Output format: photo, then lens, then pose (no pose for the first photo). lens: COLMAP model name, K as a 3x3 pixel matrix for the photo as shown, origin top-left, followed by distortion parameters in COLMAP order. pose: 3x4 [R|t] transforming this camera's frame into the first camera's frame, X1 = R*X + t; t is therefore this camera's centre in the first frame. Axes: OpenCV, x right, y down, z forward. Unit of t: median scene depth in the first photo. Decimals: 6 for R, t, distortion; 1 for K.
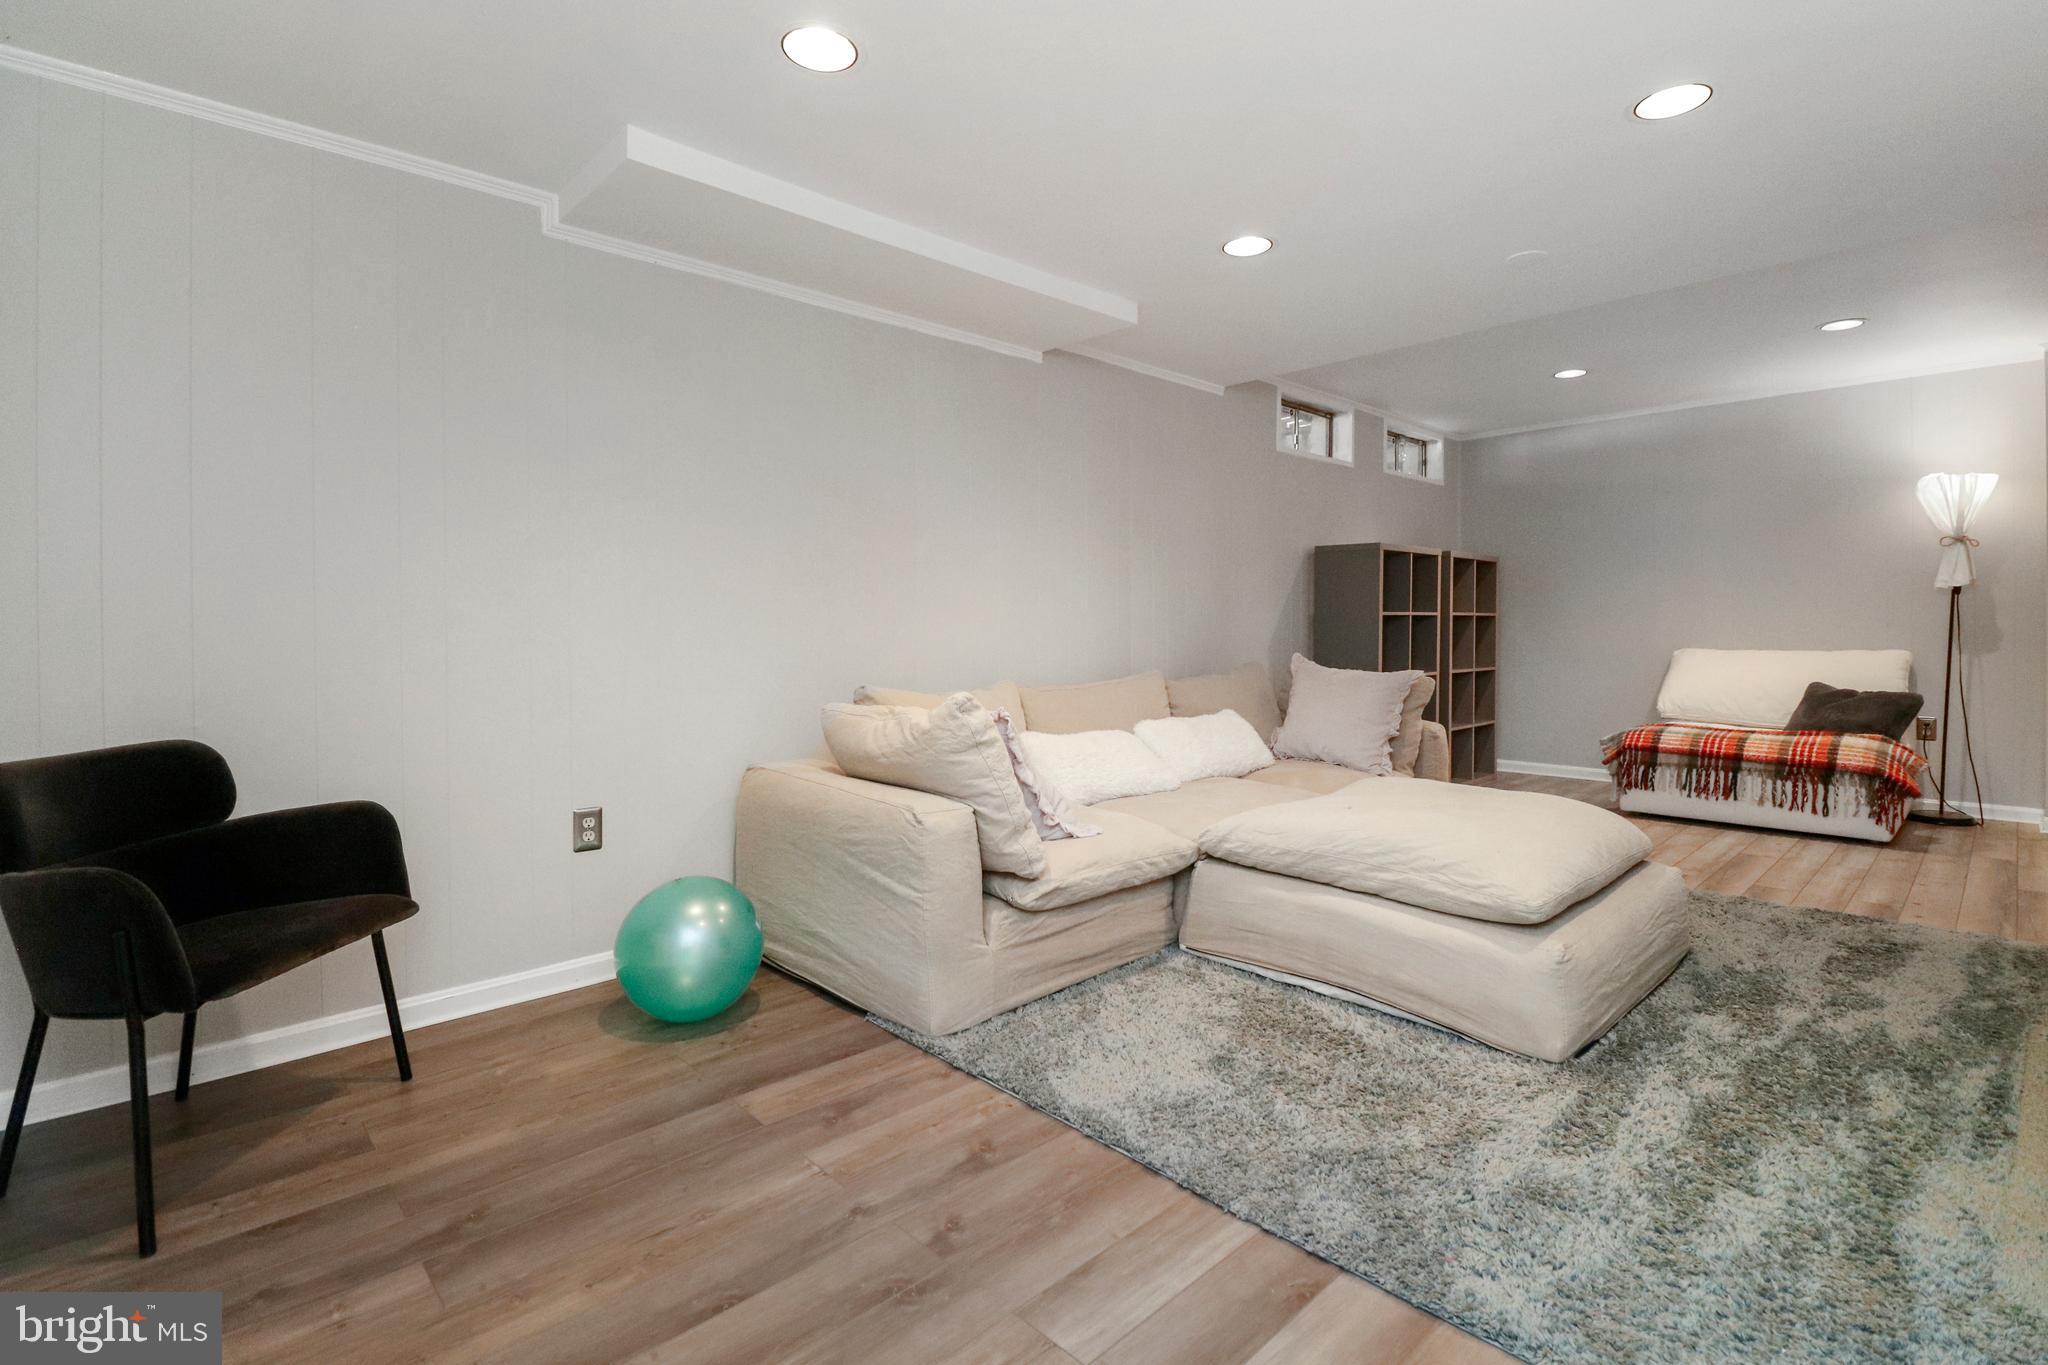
lens RADIAL K [[979.3, 0, 1023.6], [0, 979.3, 586.2], [0, 0, 1]] dist [0.000468, -0.011568]
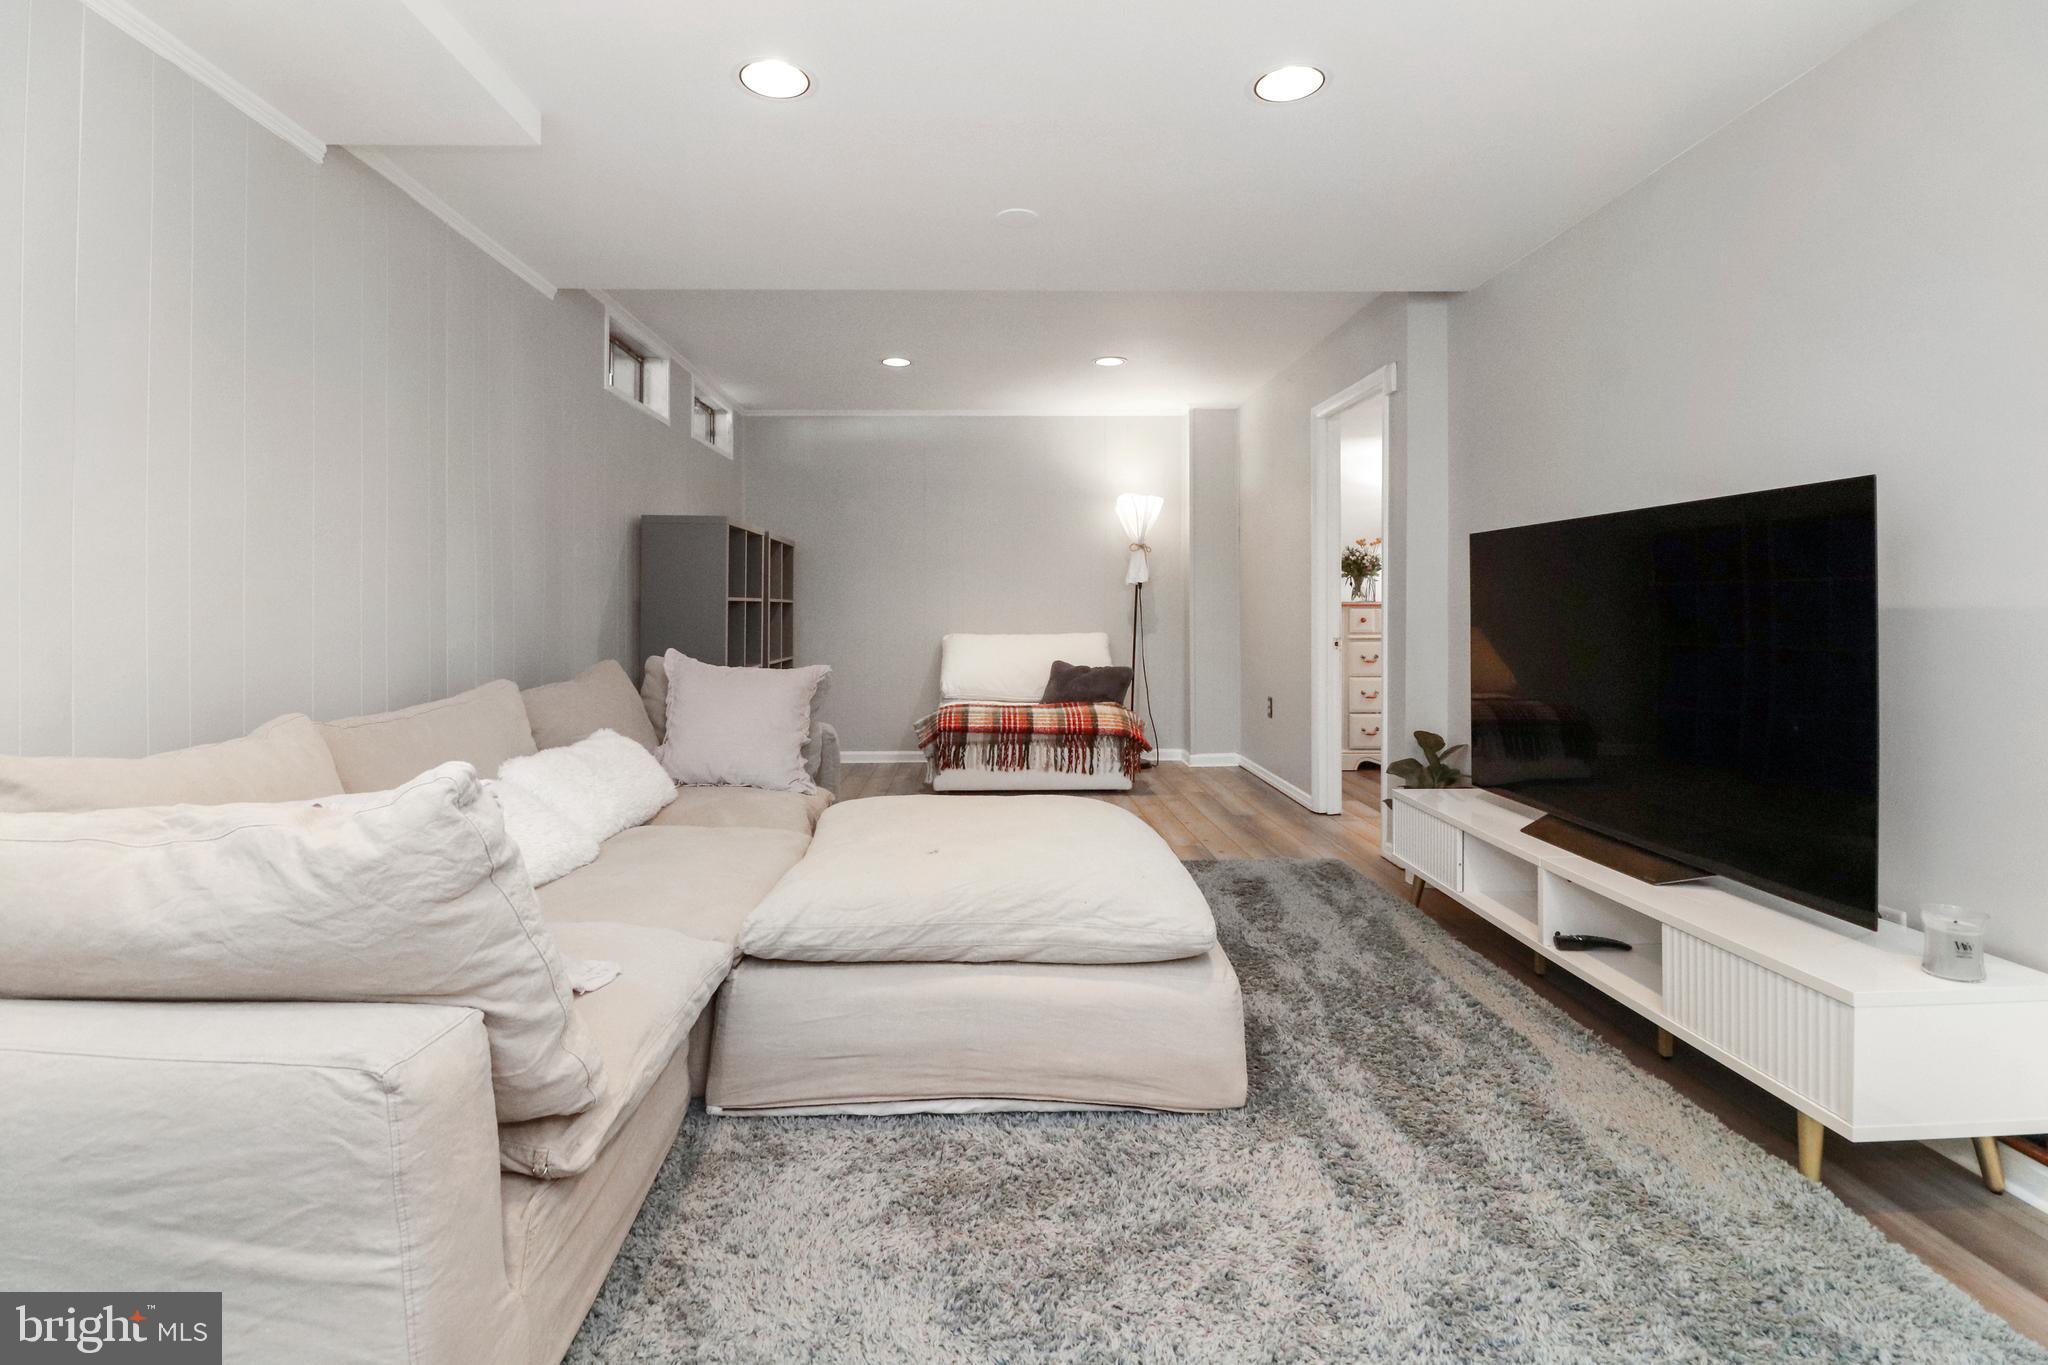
lens RADIAL K [[979.3, 0, 1023.6], [0, 979.3, 586.2], [0, 0, 1]] dist [0.000468, -0.011568]
pose [[0.655751, 0.020473, 0.754699, -0.136351], [-0.031270, 0.999511, 0.000055, 0.010644], [-0.754329, -0.023636, 0.656071, 0.294669]]
